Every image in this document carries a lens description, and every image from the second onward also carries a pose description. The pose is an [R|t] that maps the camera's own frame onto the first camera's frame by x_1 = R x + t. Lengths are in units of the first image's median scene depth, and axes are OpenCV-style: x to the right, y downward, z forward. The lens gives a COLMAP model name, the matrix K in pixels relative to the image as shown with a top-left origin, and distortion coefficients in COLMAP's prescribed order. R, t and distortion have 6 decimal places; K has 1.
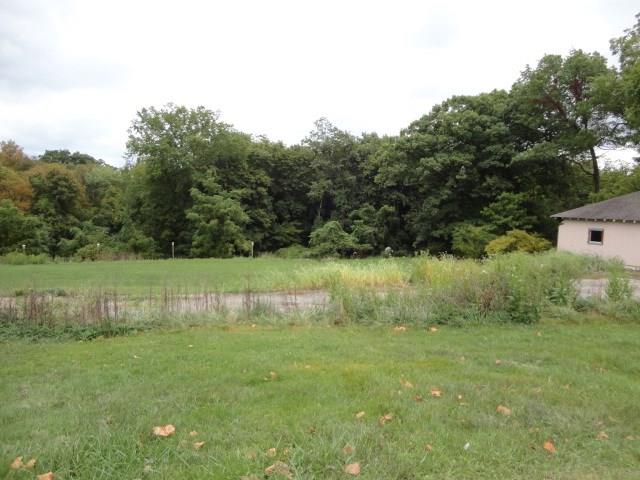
lens RADIAL K [[464.5, 0, 307.9], [0, 464.5, 238.6], [0, 0, 1]] dist [0.004988, 0.006177]
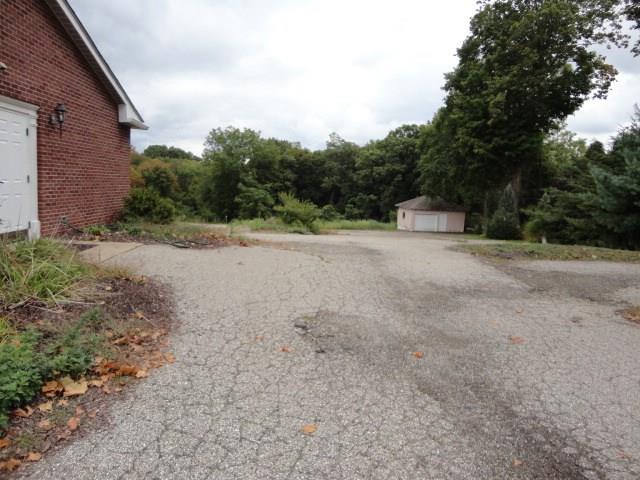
lens RADIAL K [[464.5, 0, 307.9], [0, 464.5, 238.6], [0, 0, 1]] dist [0.004988, 0.006177]
pose [[0.984874, 0.031756, -0.170335, 0.257529], [-0.025519, 0.998926, 0.038679, 0.015952], [0.171380, -0.033748, 0.984627, -0.537268]]
